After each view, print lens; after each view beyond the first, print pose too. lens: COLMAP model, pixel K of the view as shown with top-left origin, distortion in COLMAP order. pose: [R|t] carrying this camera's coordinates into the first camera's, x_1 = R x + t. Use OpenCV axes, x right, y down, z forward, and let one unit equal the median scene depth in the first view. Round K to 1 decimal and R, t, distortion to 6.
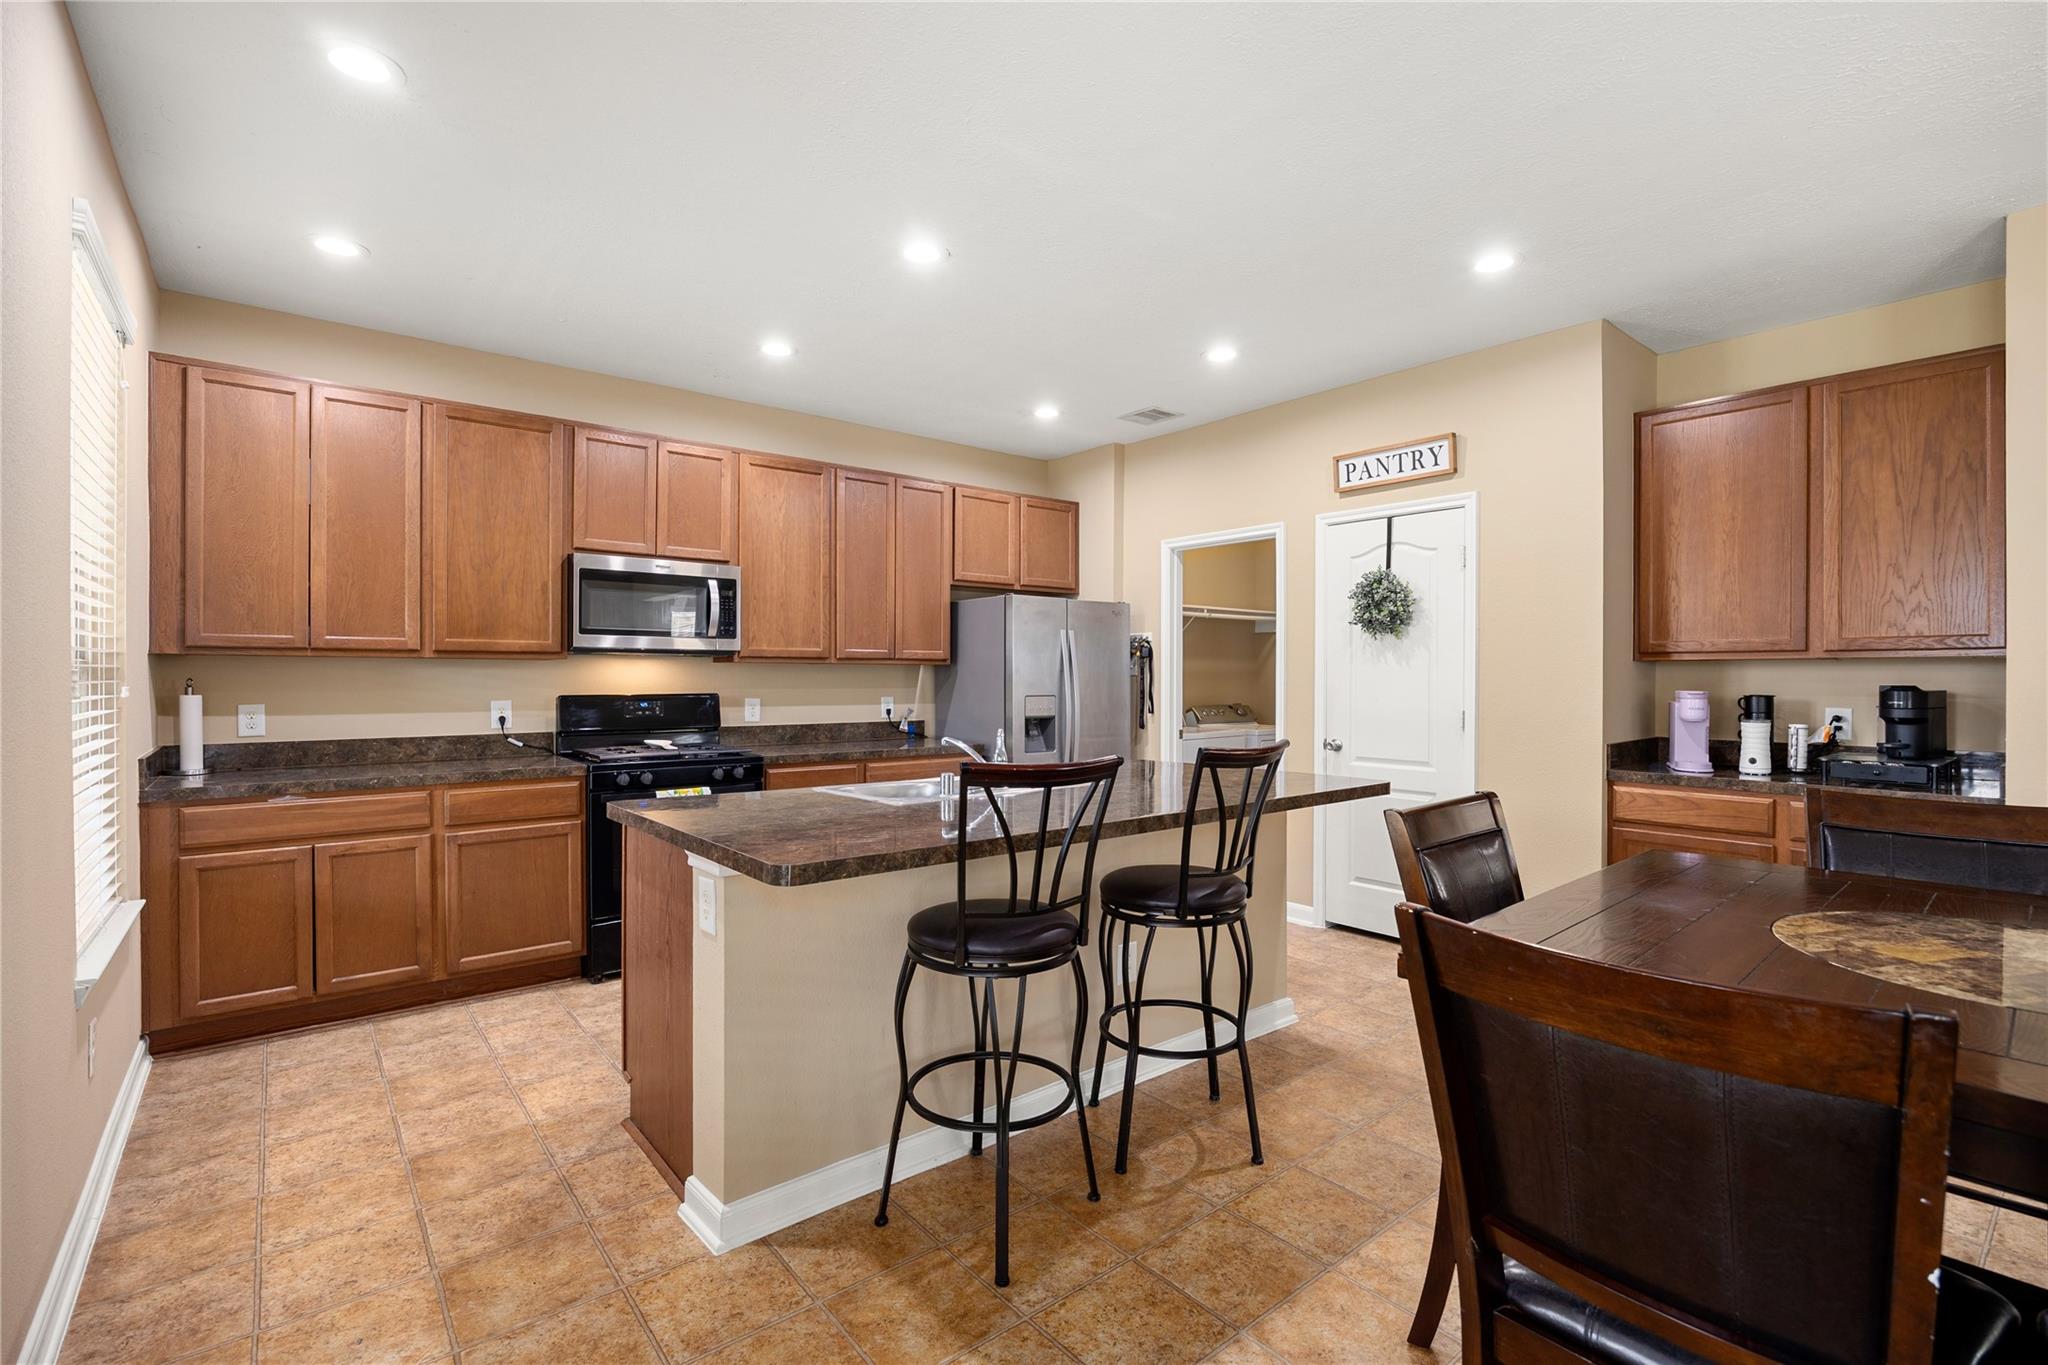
lens RADIAL K [[942.2, 0, 1025.2], [0, 942.2, 683.3], [0, 0, 1]] dist [0.002449, -0.000157]
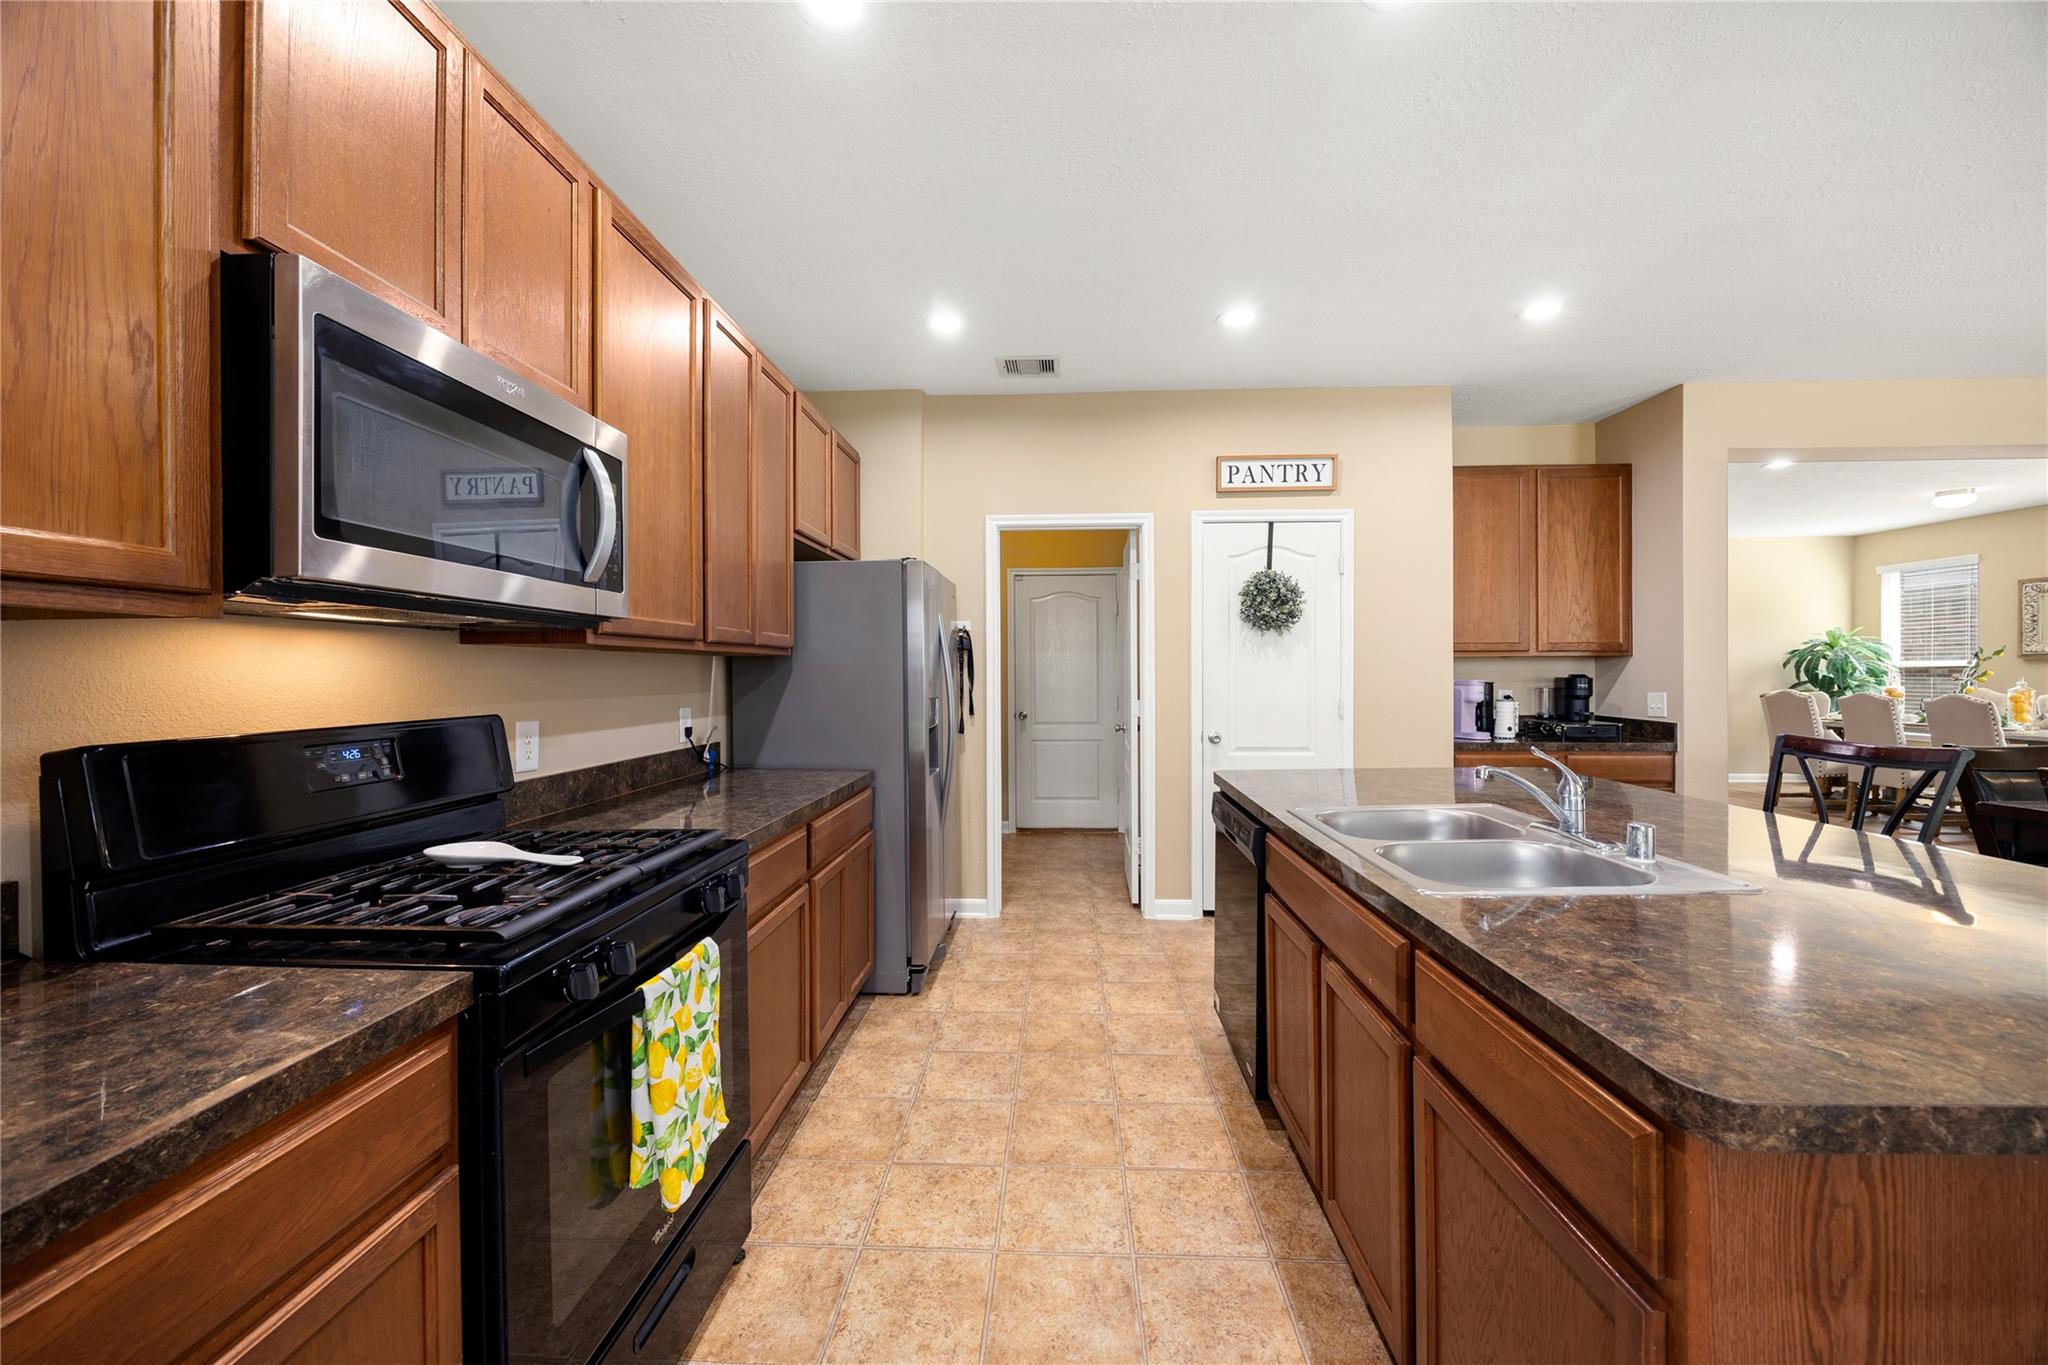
lens RADIAL K [[783.8, 0, 1015.2], [0, 783.8, 672.2], [0, 0, 1]] dist [0.000688, 0.000331]
pose [[0.666465, -0.005627, 0.745515, -0.468525], [0.010887, 0.999938, -0.002186, -0.006136], [-0.745457, 0.009574, 0.666485, 0.614925]]
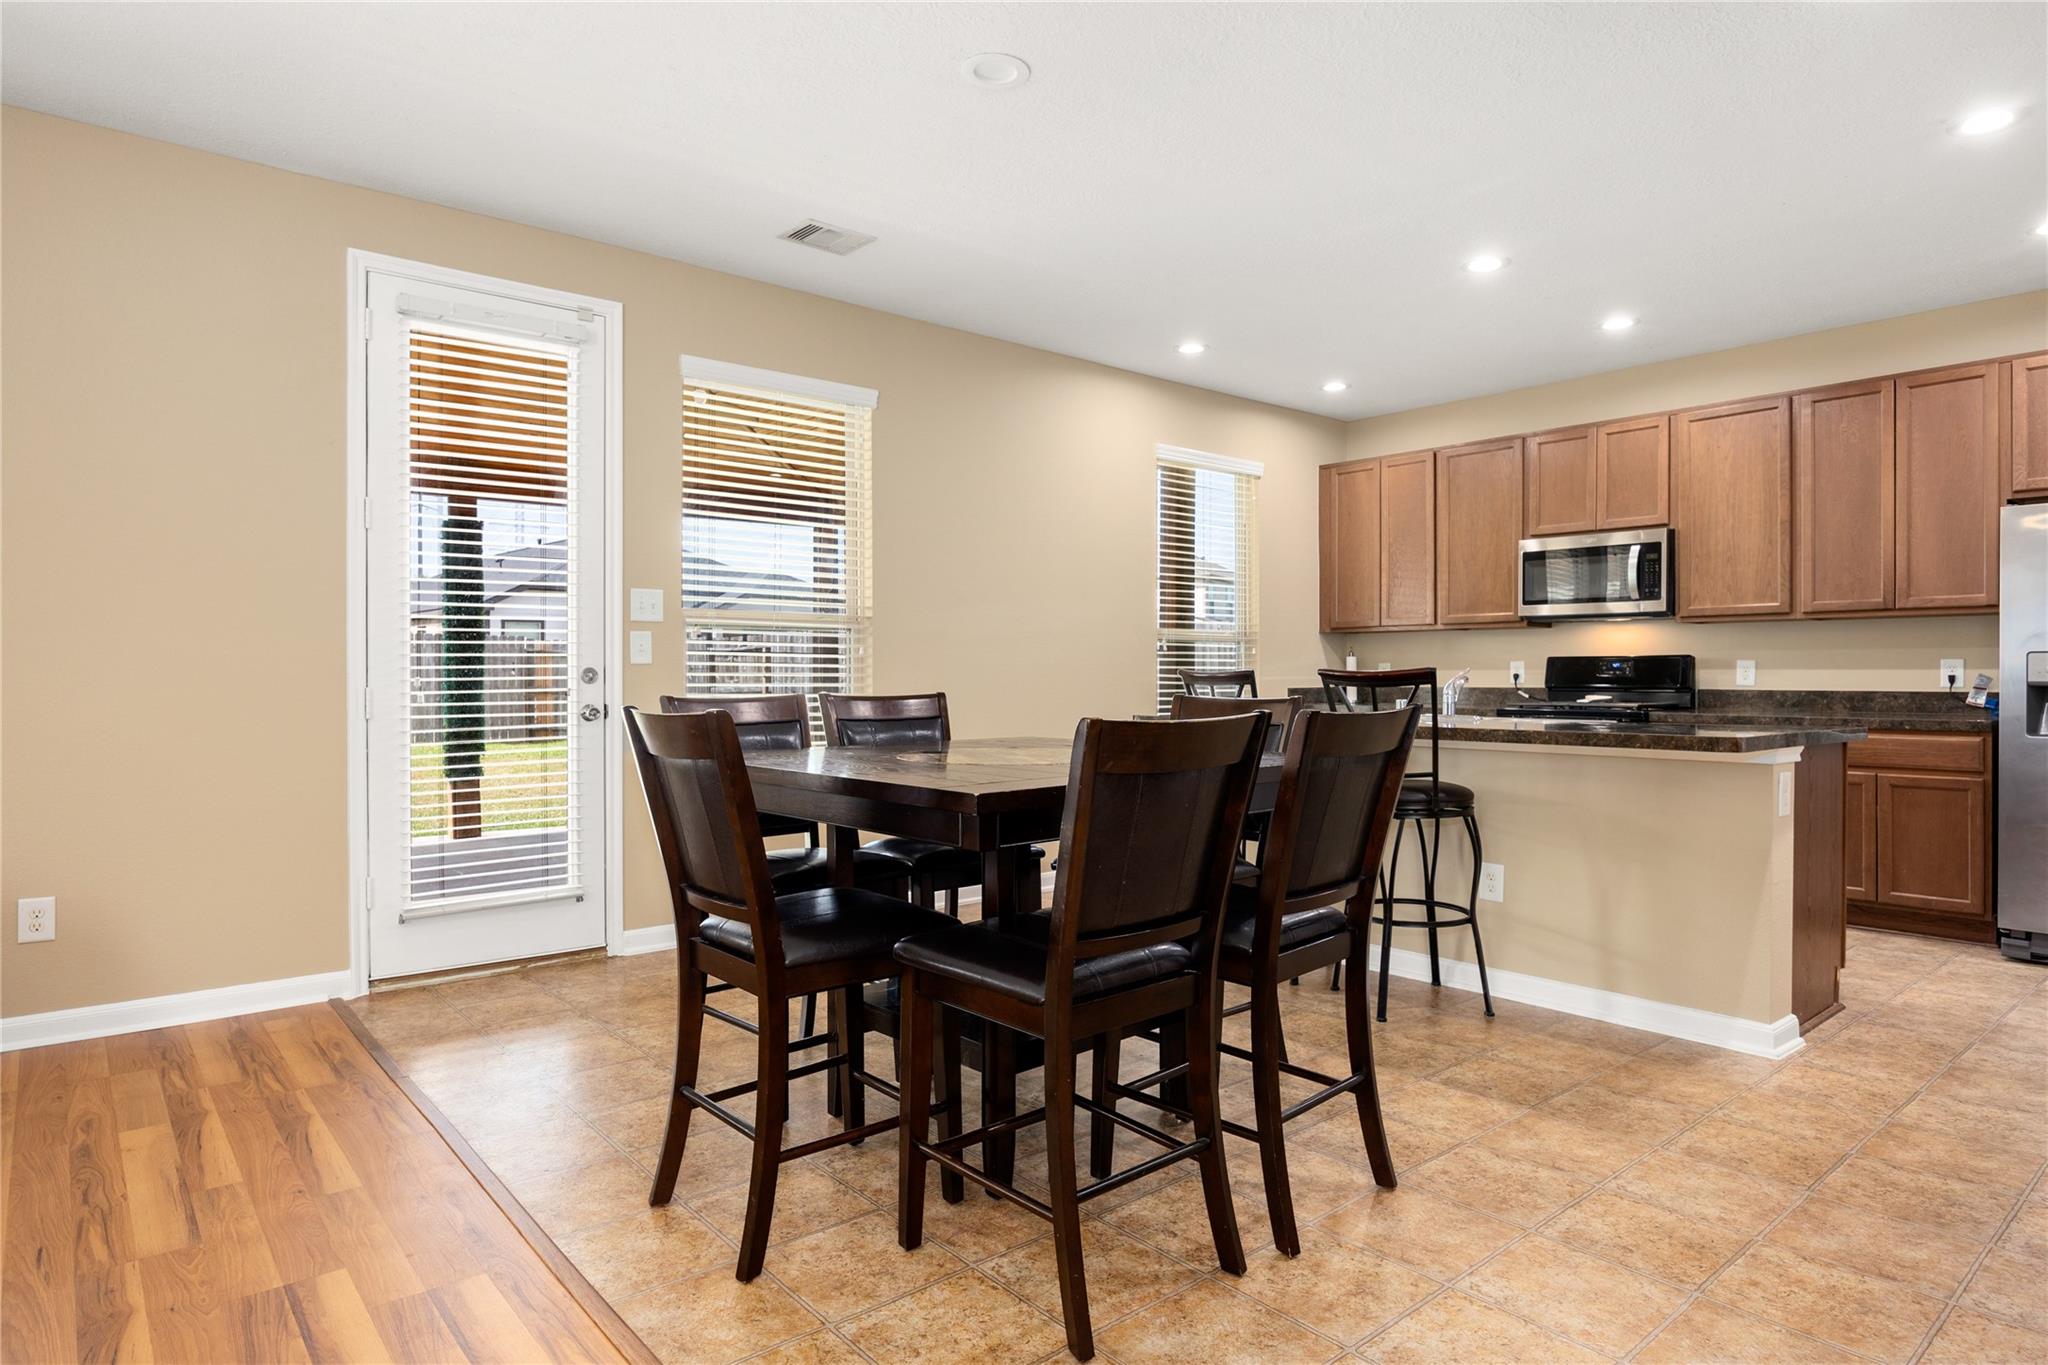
lens RADIAL K [[1141.3, 0, 1025.9], [0, 1141.3, 676.3], [0, 0, 1]] dist [-0.000334, -0.000202]
pose [[0.014358, -0.002634, -0.999893, 0.928519], [-0.010900, 0.999937, -0.002791, 0.047441], [0.999838, 0.010939, 0.014328, 0.300597]]
